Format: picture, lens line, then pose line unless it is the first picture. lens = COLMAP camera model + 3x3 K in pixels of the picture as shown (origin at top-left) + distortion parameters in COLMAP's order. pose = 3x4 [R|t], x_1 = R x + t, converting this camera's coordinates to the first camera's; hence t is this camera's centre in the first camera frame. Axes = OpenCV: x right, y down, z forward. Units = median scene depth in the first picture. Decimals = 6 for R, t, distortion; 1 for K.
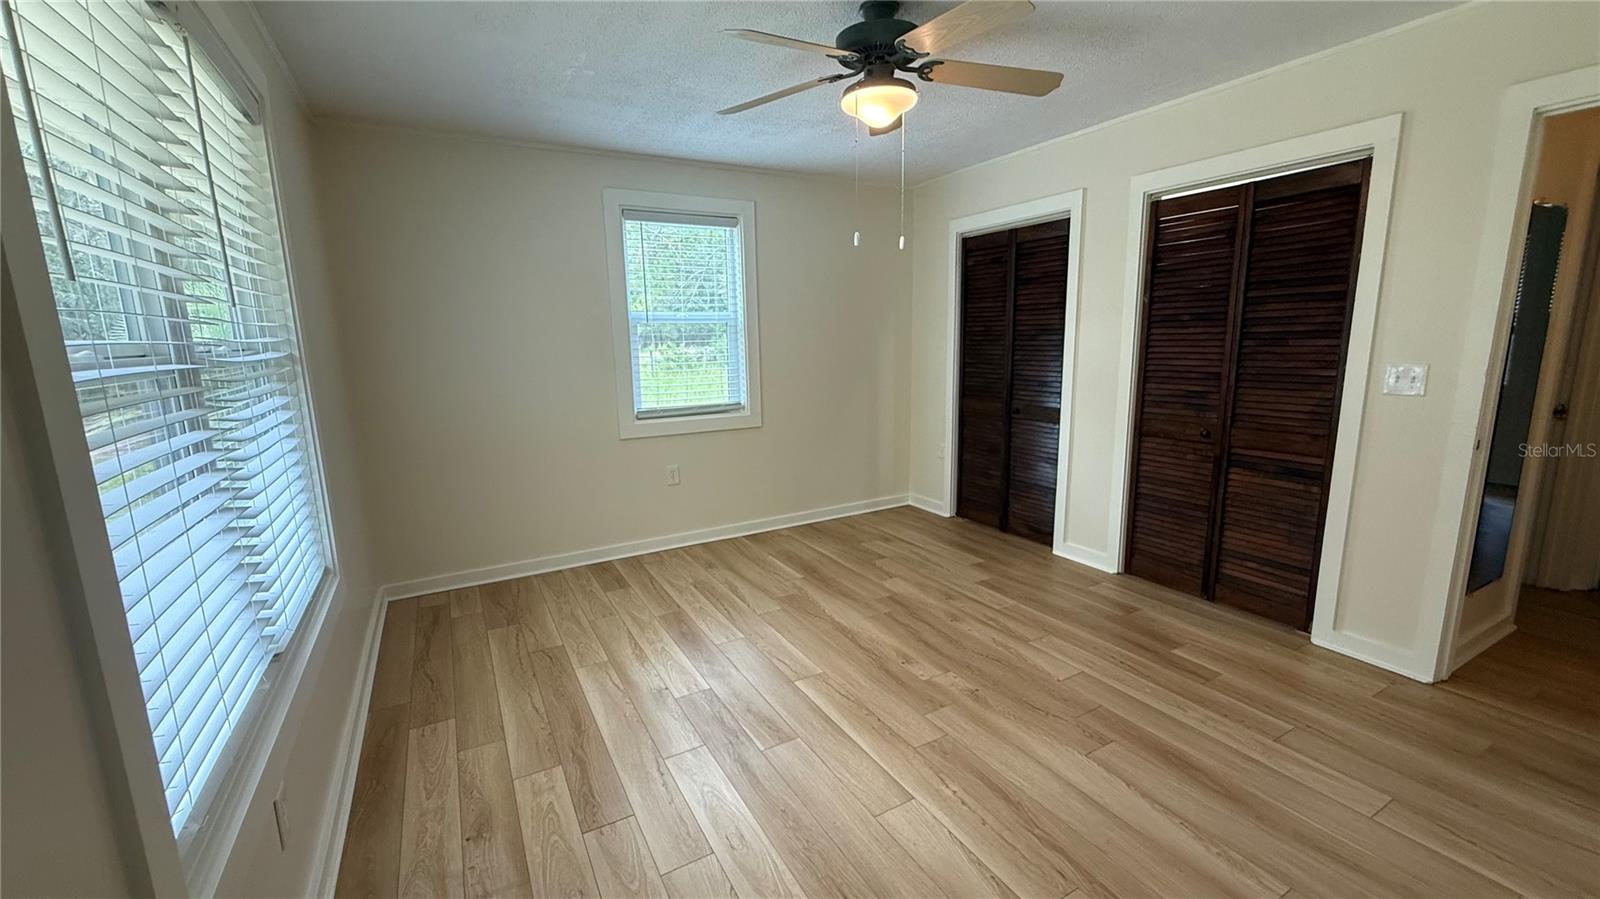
lens RADIAL K [[640.5, 0, 792.0], [0, 640.5, 448.8], [0, 0, 1]] dist [0.000782, 0.000046]
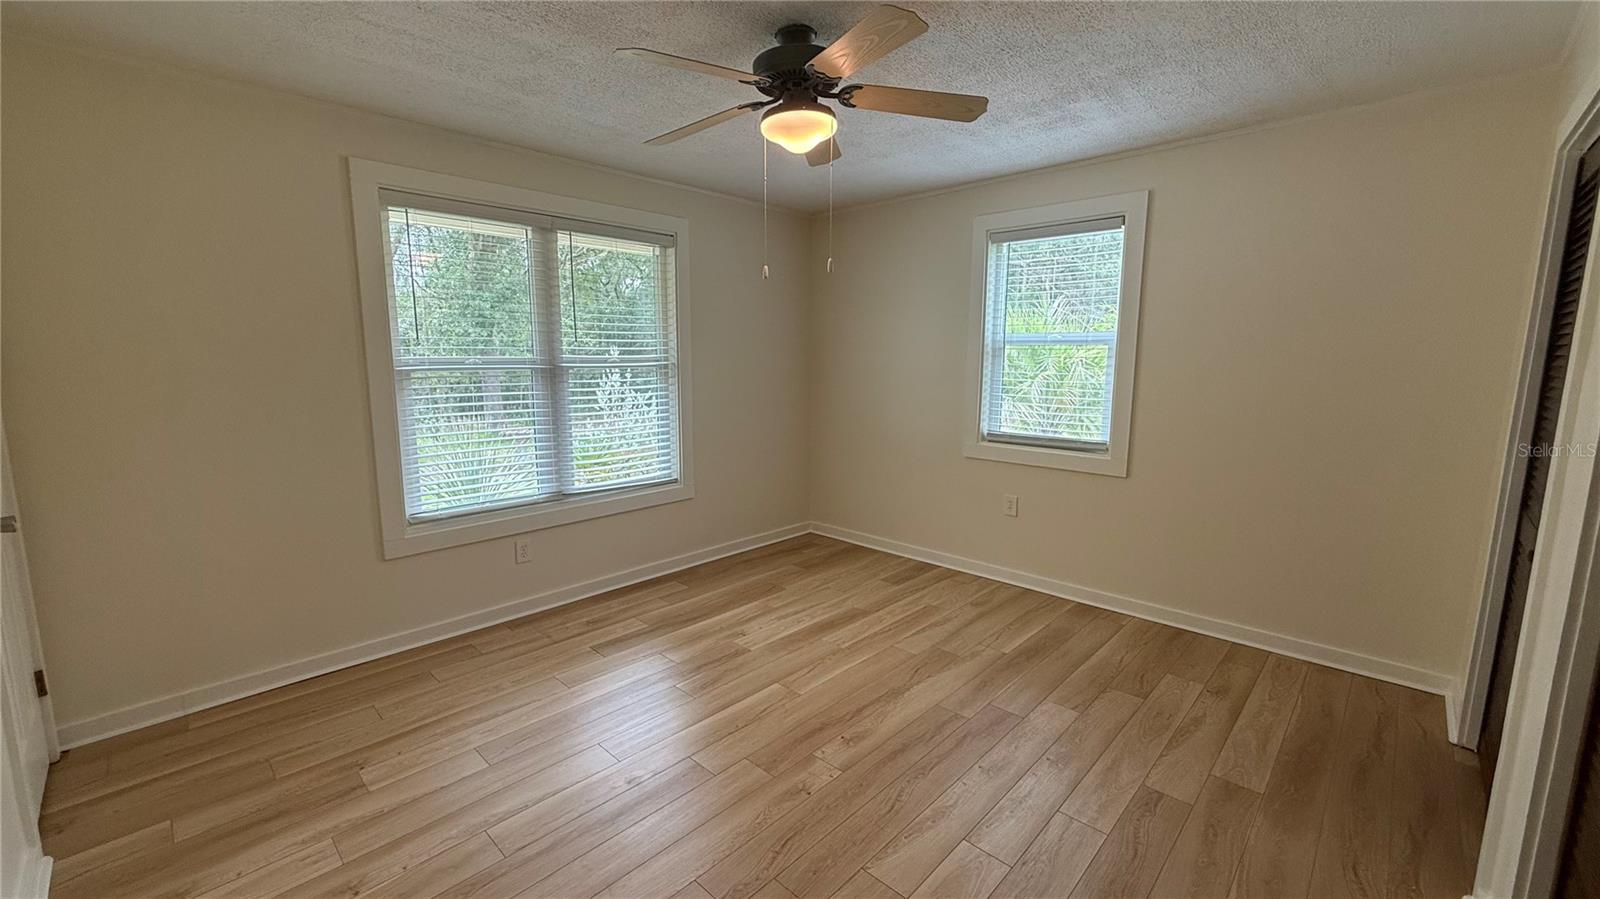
lens RADIAL K [[640.5, 0, 797.4], [0, 640.5, 447.5], [0, 0, 1]] dist [0.000782, 0.000046]
pose [[0.293729, 0.159157, -0.942546, 0.690633], [-0.174714, 0.978370, 0.110760, -0.106505], [0.939786, 0.132143, 0.315182, 0.457356]]
